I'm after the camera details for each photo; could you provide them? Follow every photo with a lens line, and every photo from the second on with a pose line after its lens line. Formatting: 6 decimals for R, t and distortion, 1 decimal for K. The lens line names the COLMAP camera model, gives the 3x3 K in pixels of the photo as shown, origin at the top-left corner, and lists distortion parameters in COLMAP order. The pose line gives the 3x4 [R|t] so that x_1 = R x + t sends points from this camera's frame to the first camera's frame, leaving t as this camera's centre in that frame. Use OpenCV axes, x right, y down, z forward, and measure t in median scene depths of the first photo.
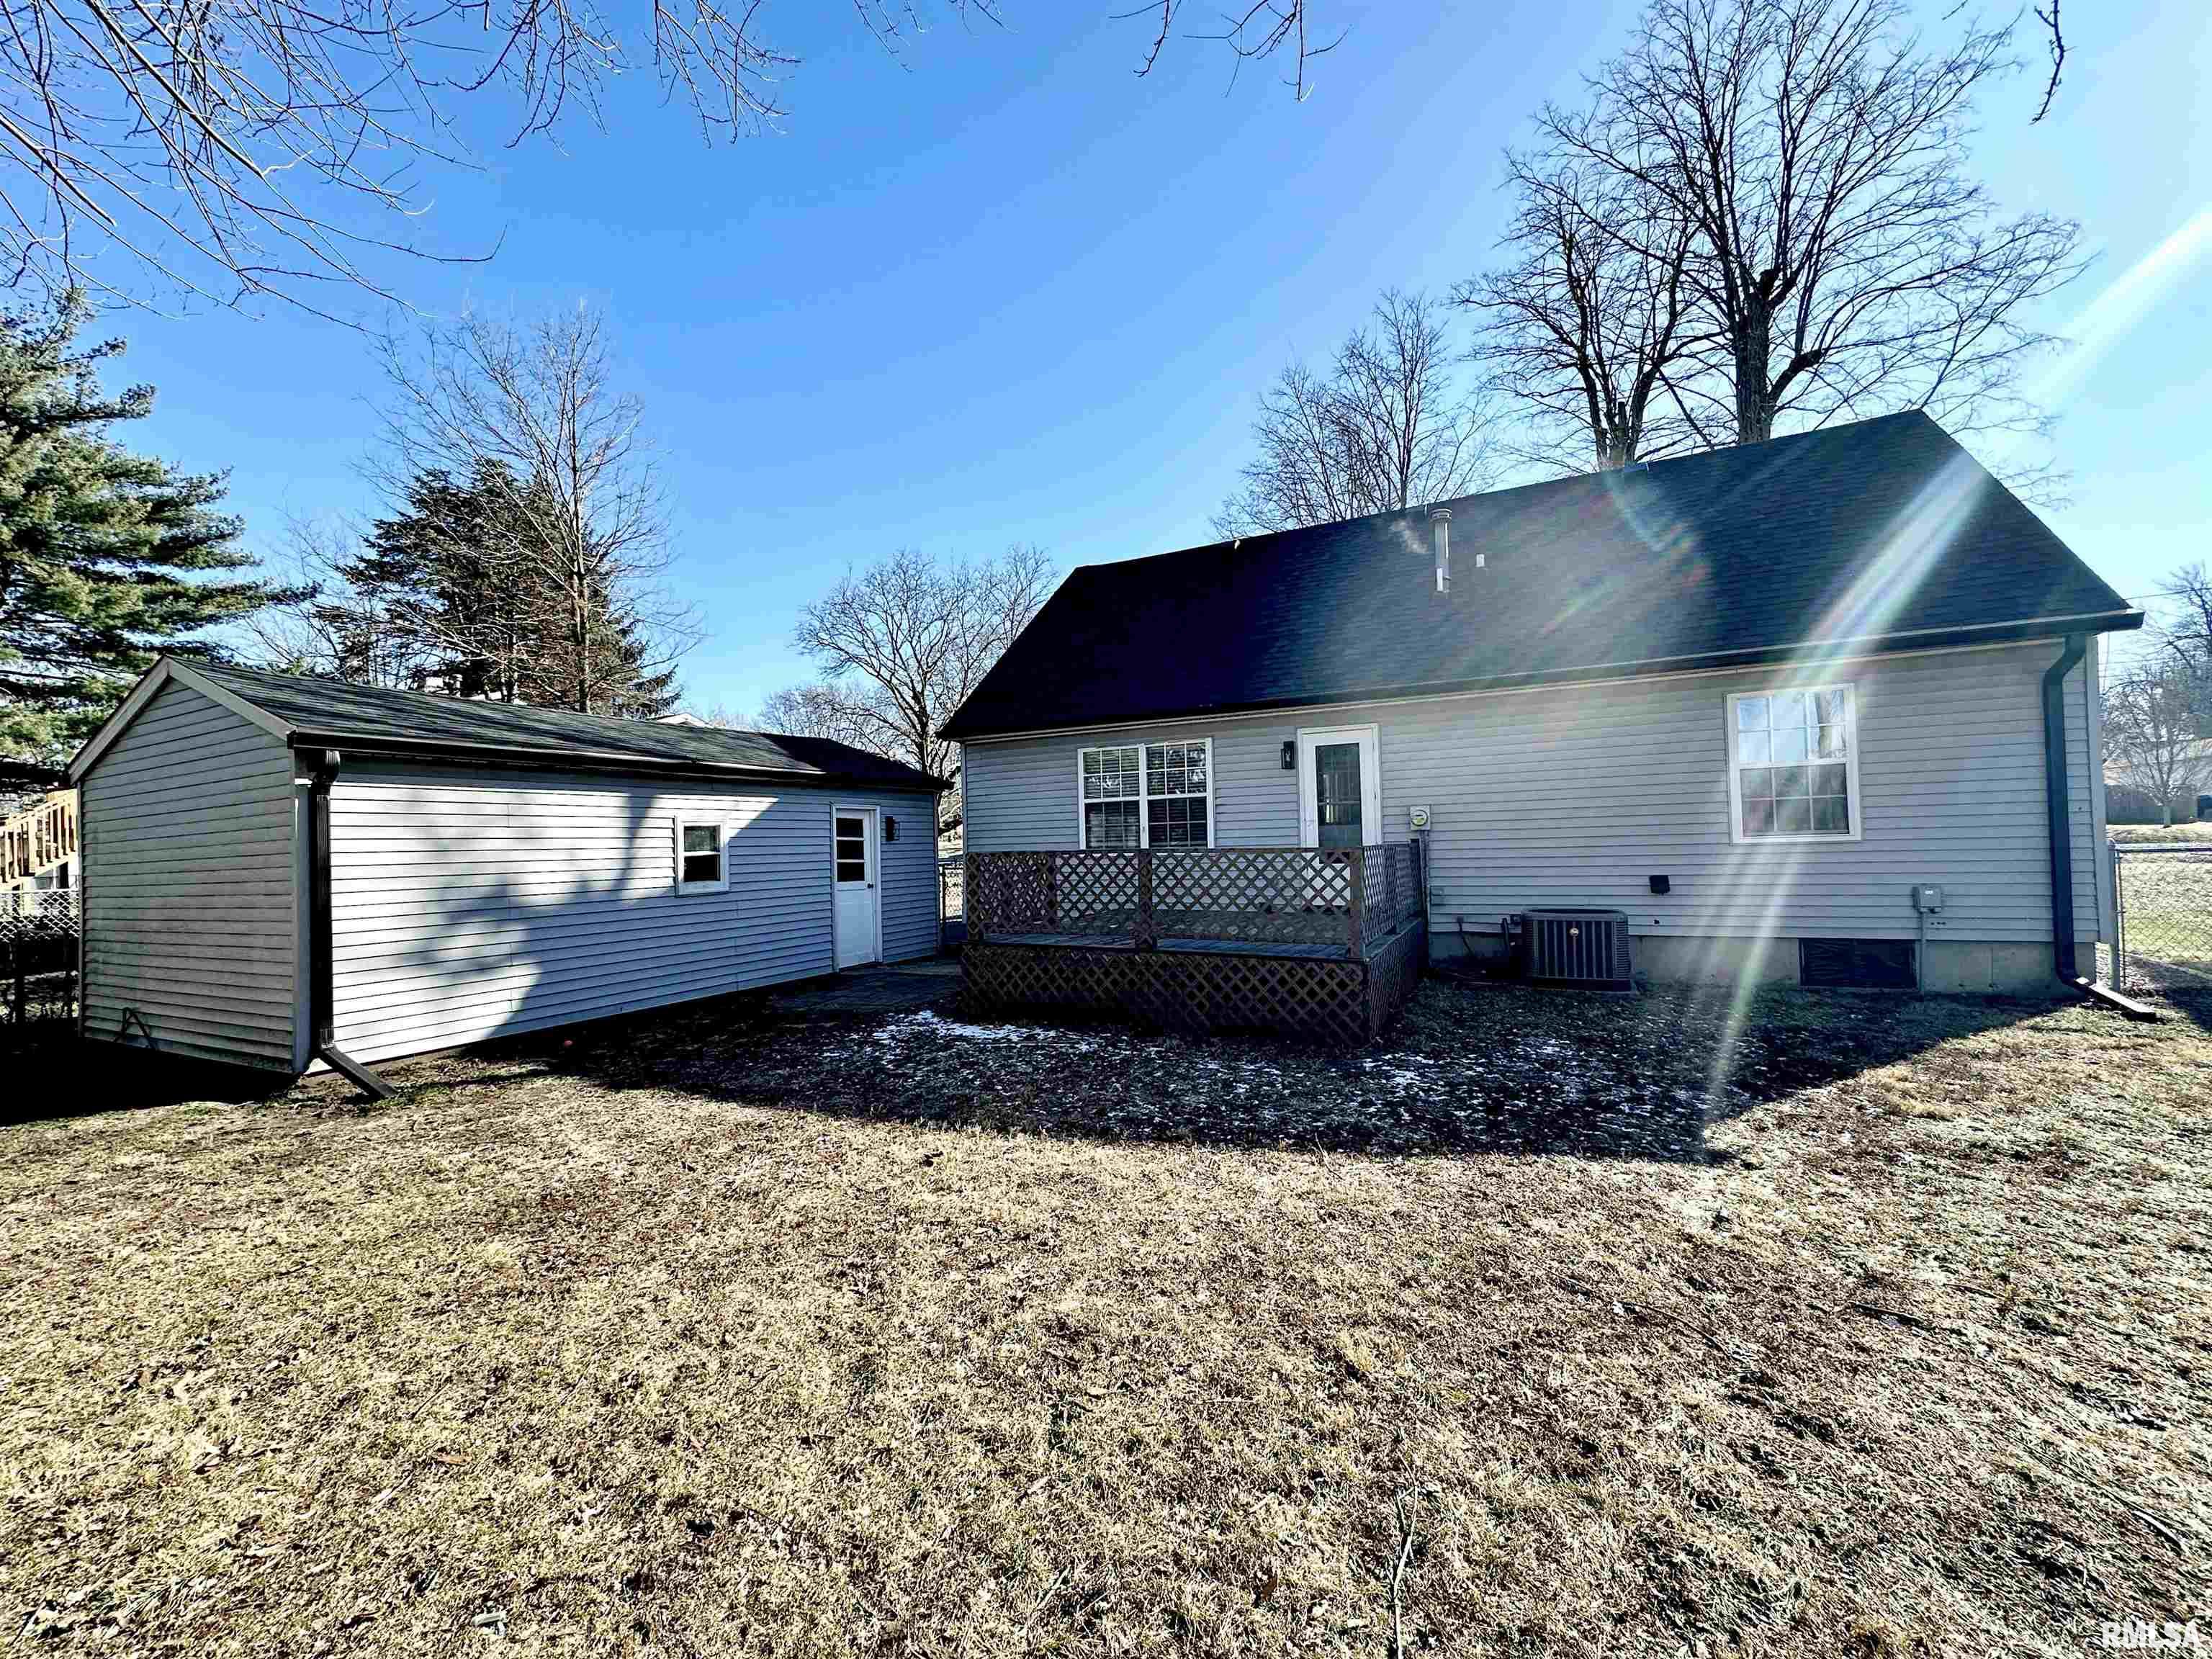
lens RADIAL K [[892.7, 0, 1106.0], [0, 892.7, 829.5], [0, 0, 1]] dist [-0.001684, 0.000269]
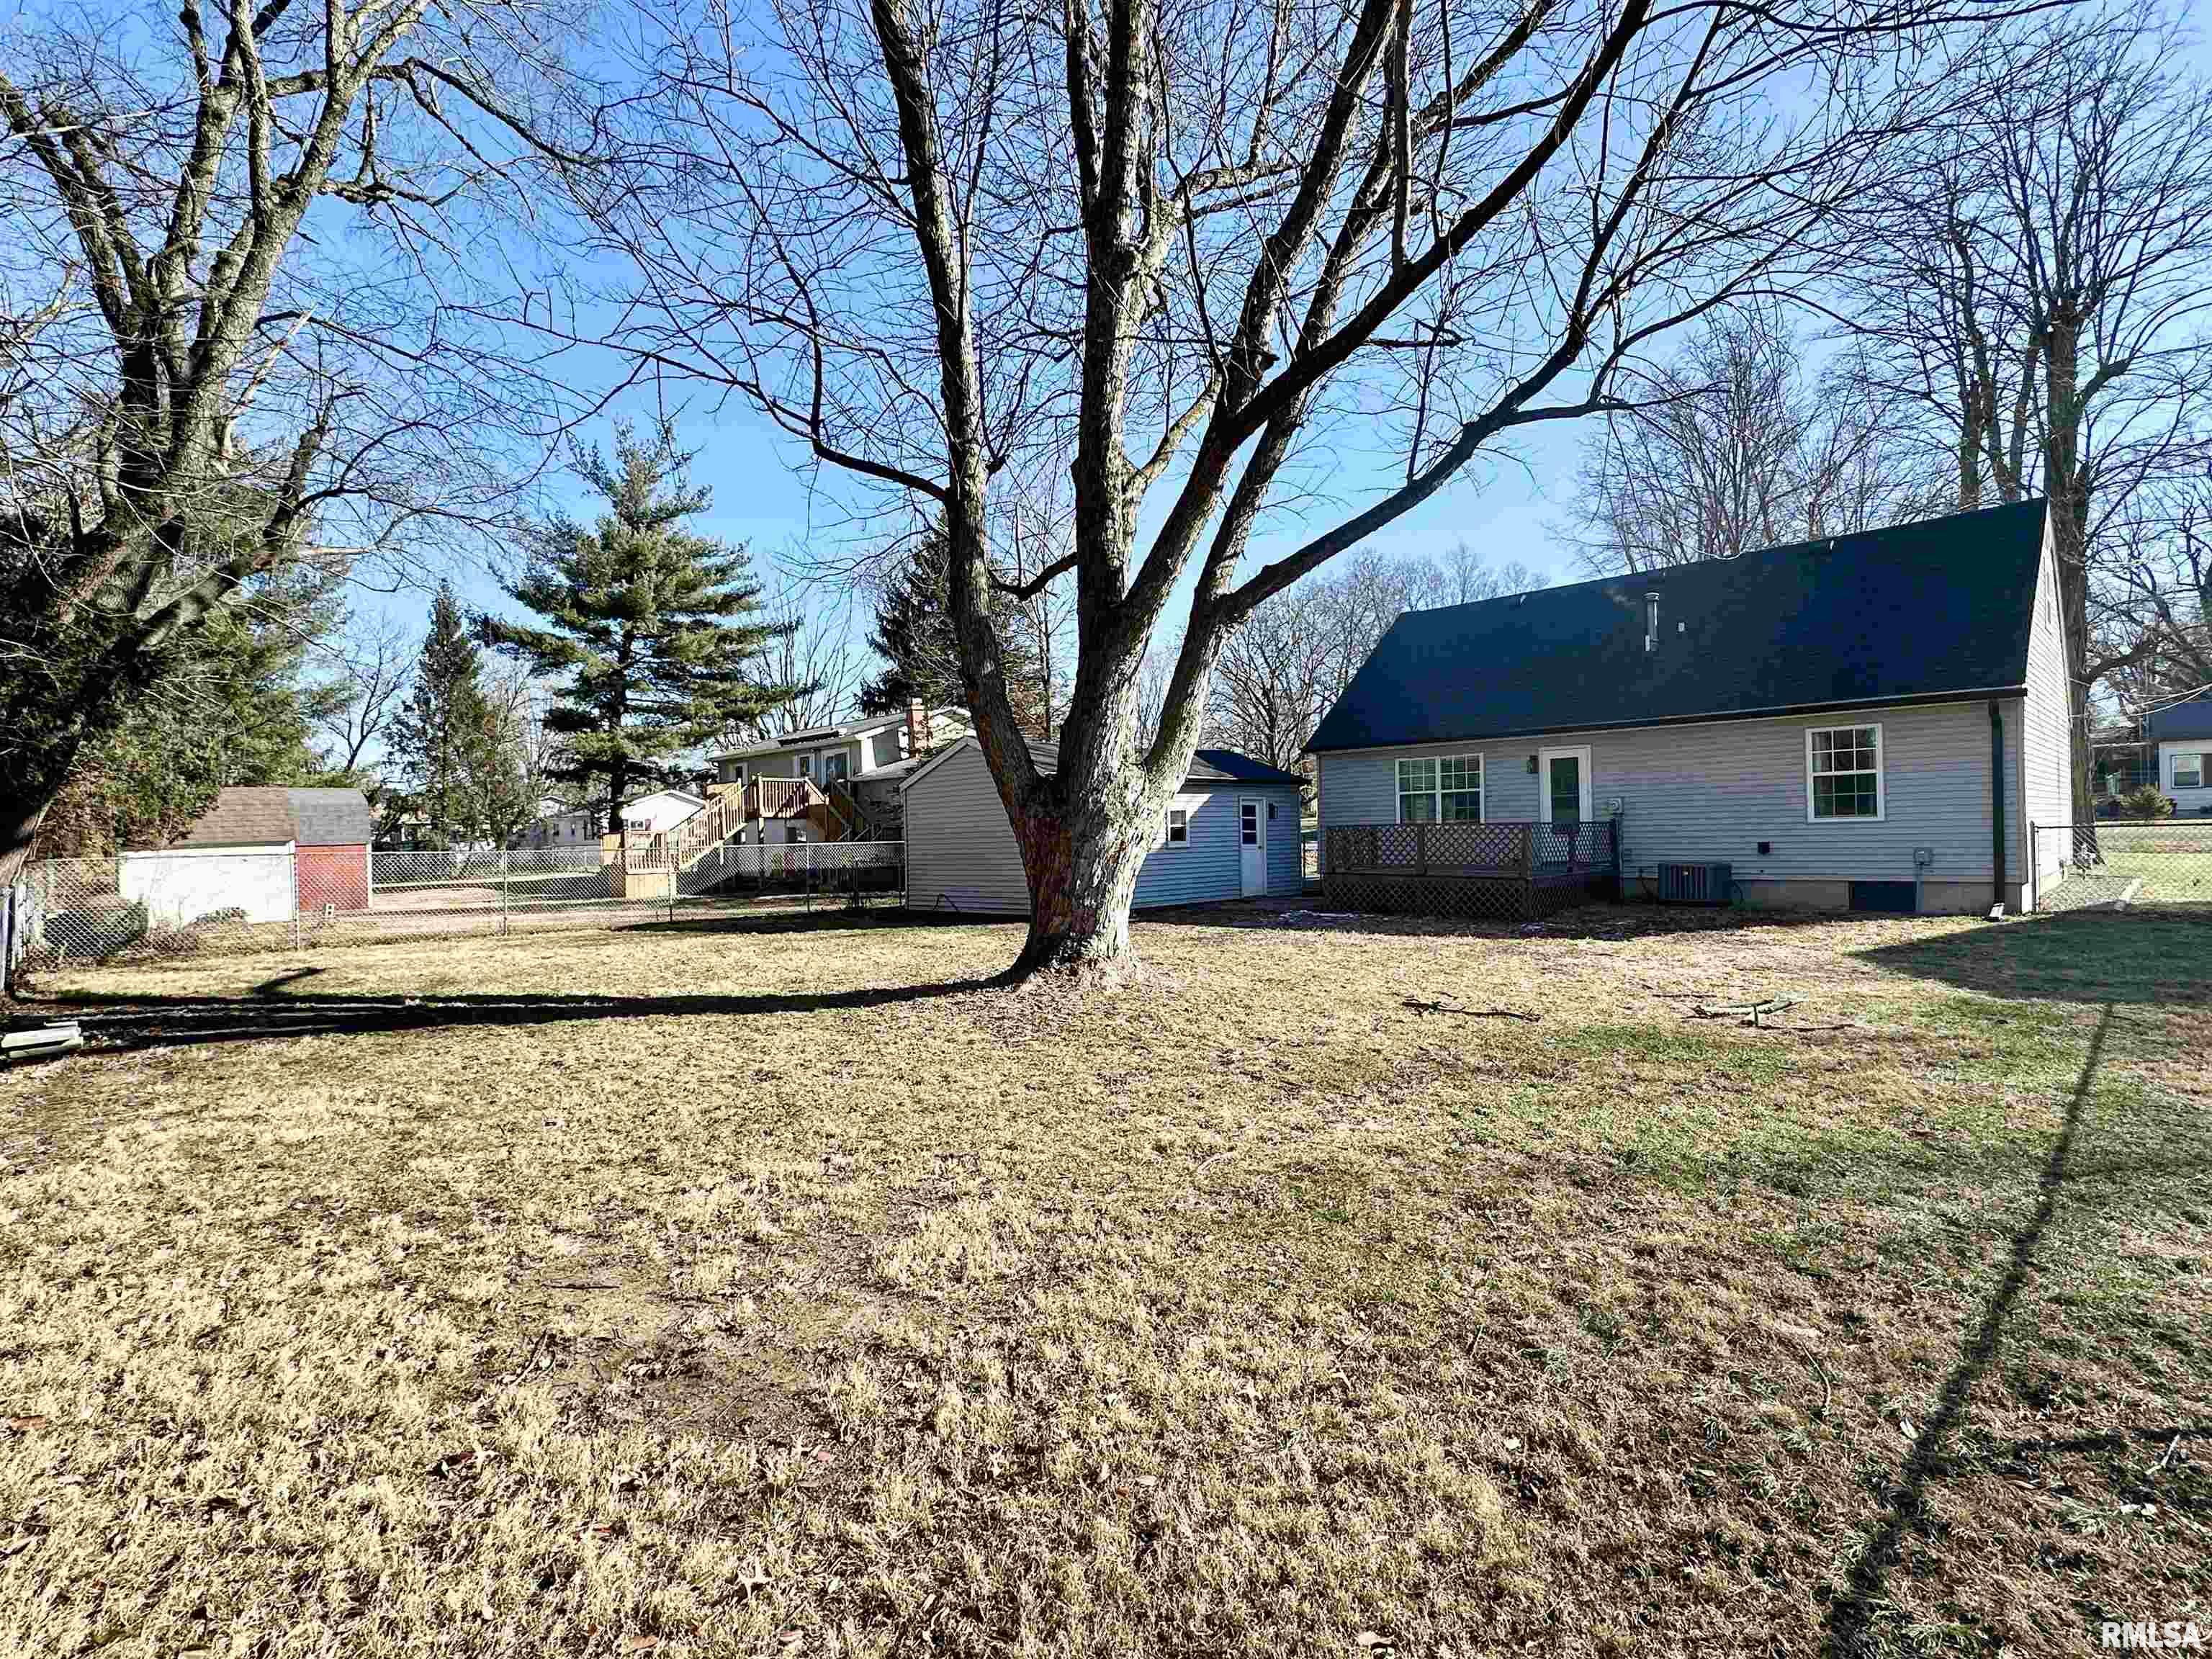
lens RADIAL K [[1103.5, 0, 1106.0], [0, 1103.5, 829.5], [0, 0, 1]] dist [0.000139, -0.000117]
pose [[0.948750, 0.005739, -0.315976, 0.101660], [0.001410, 0.999748, 0.022394, -0.013986], [0.316025, -0.021692, 0.948503, -1.003462]]
